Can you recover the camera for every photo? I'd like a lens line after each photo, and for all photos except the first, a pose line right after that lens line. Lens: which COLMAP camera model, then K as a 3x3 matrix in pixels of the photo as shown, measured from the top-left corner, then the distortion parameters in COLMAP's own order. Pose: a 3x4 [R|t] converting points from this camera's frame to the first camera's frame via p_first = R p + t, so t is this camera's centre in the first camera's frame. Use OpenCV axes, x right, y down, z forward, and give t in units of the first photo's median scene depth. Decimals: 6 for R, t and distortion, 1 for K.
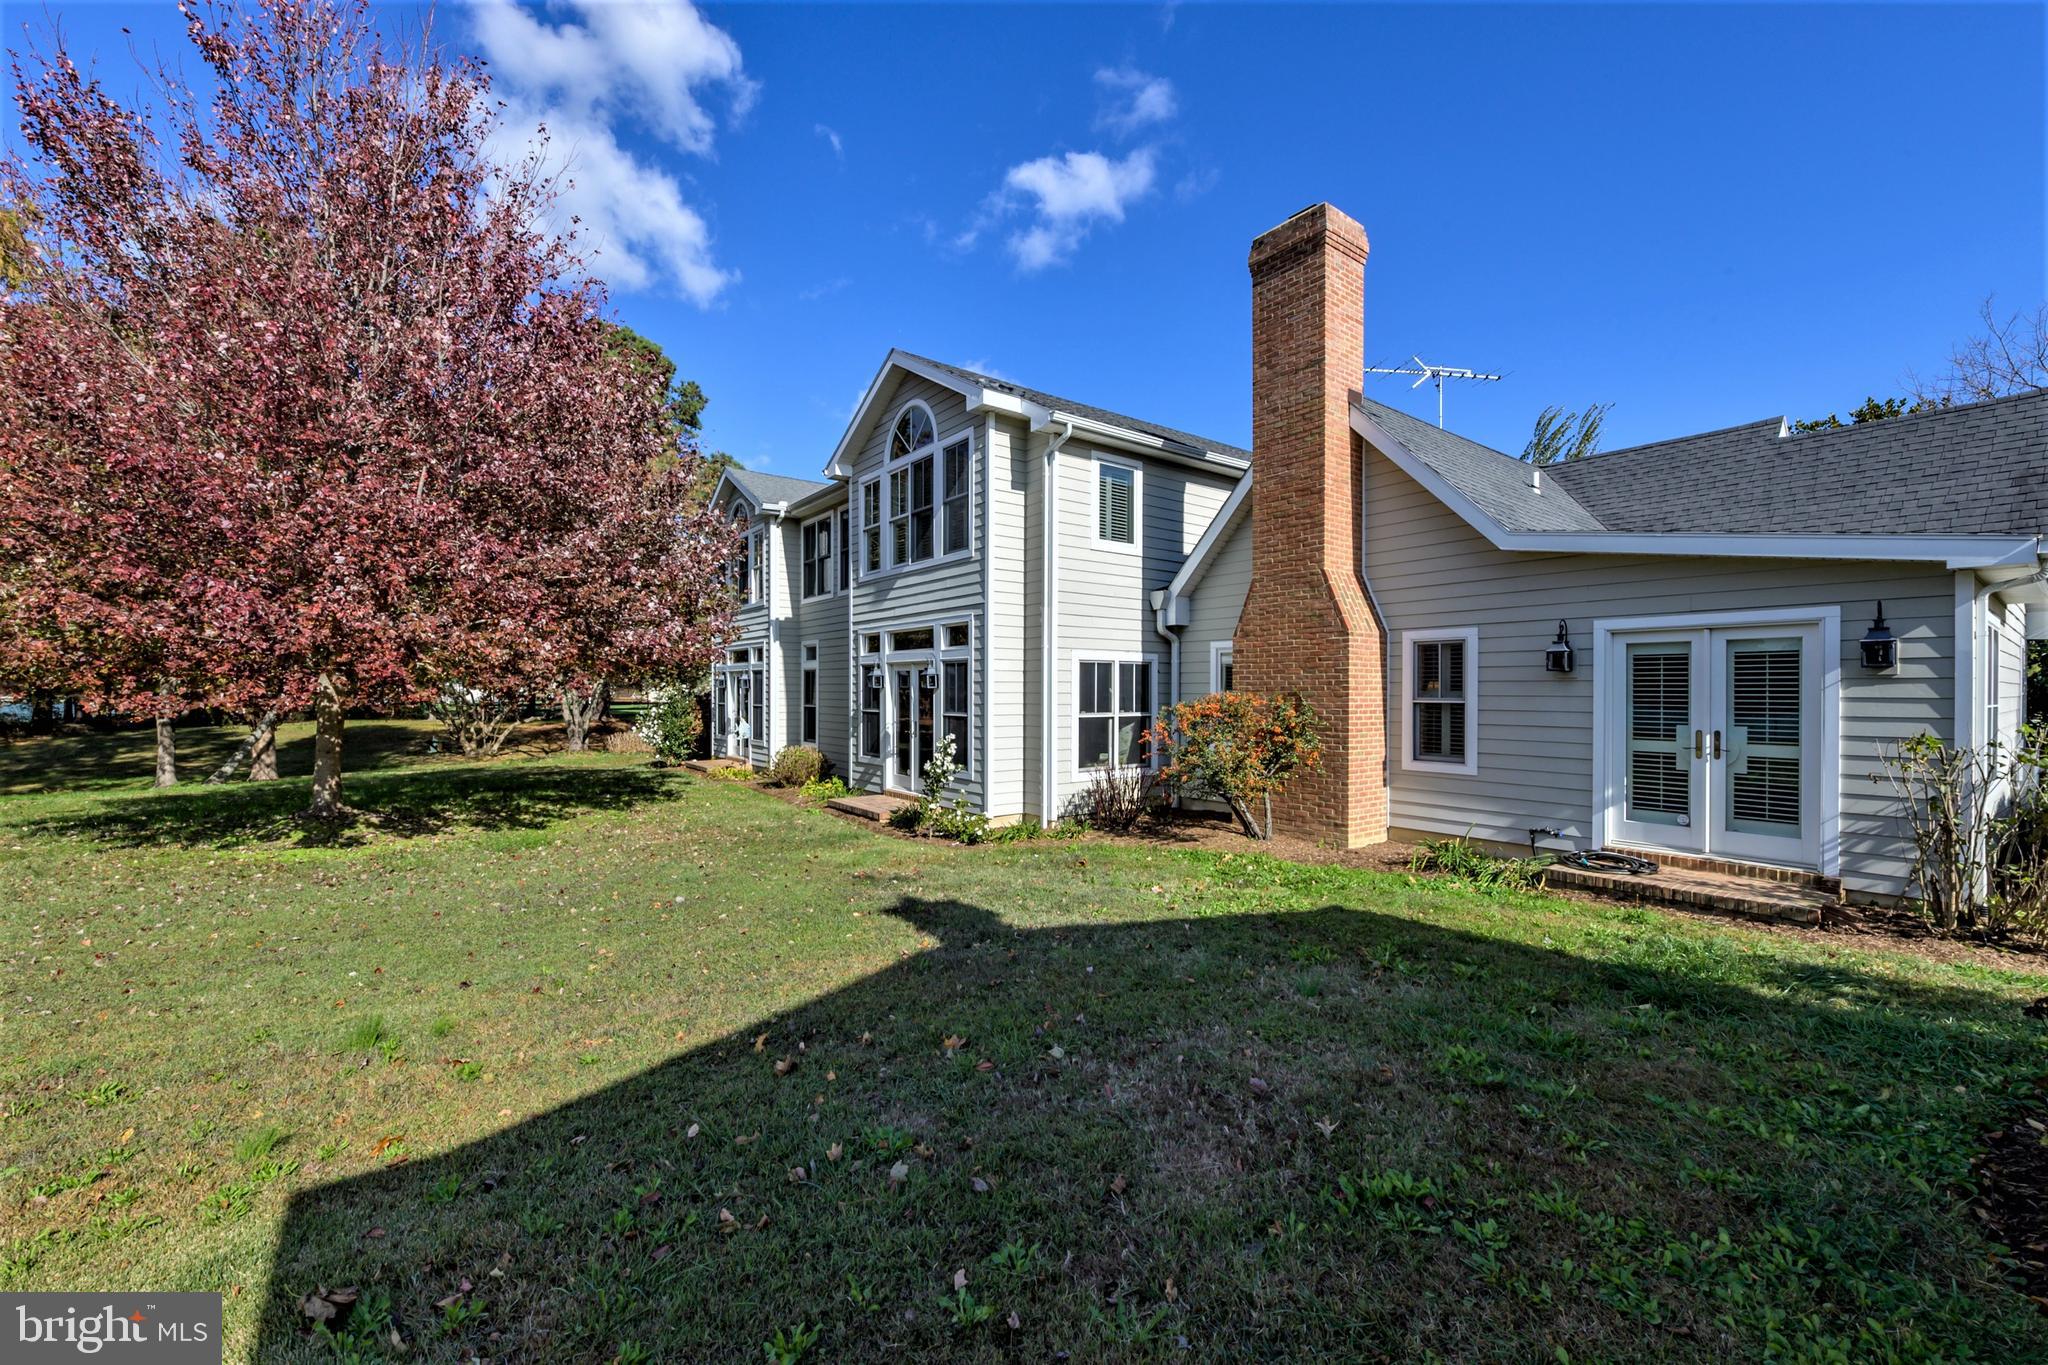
lens RADIAL K [[828.0, 0, 1016.8], [0, 828.0, 692.1], [0, 0, 1]] dist [-0.017960, 0.000030]
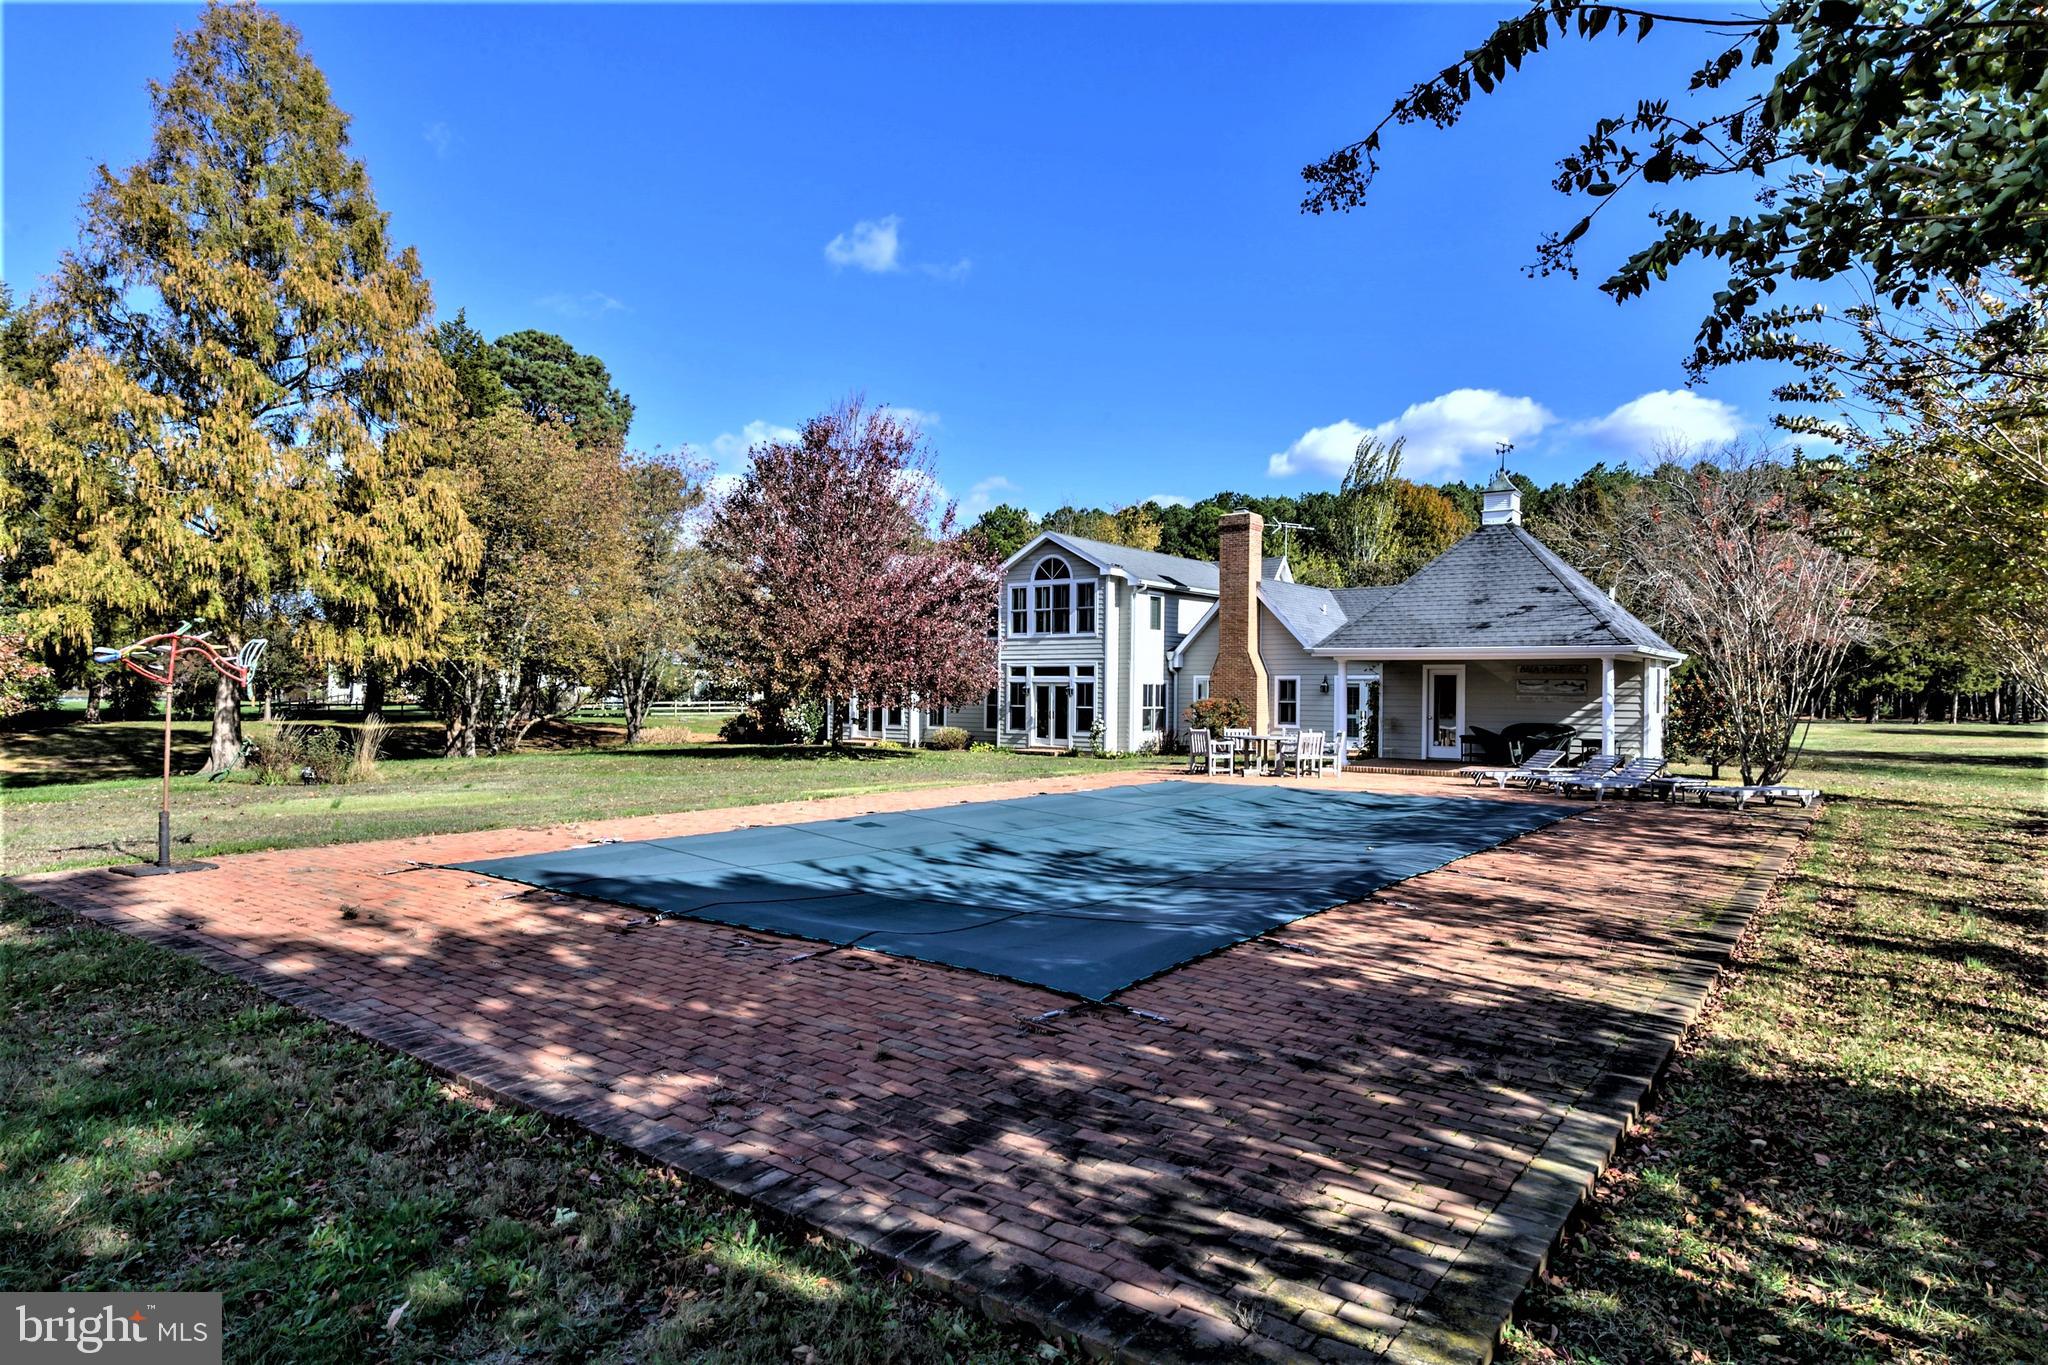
lens RADIAL K [[1170.2, 0, 1033.7], [0, 1170.2, 695.1], [0, 0, 1]] dist [-0.003561, -0.000145]
pose [[0.960483, 0.005765, 0.278280, -1.060625], [-0.006800, 0.999973, 0.002757, -0.012708], [-0.278257, -0.004540, 0.960496, -1.922459]]
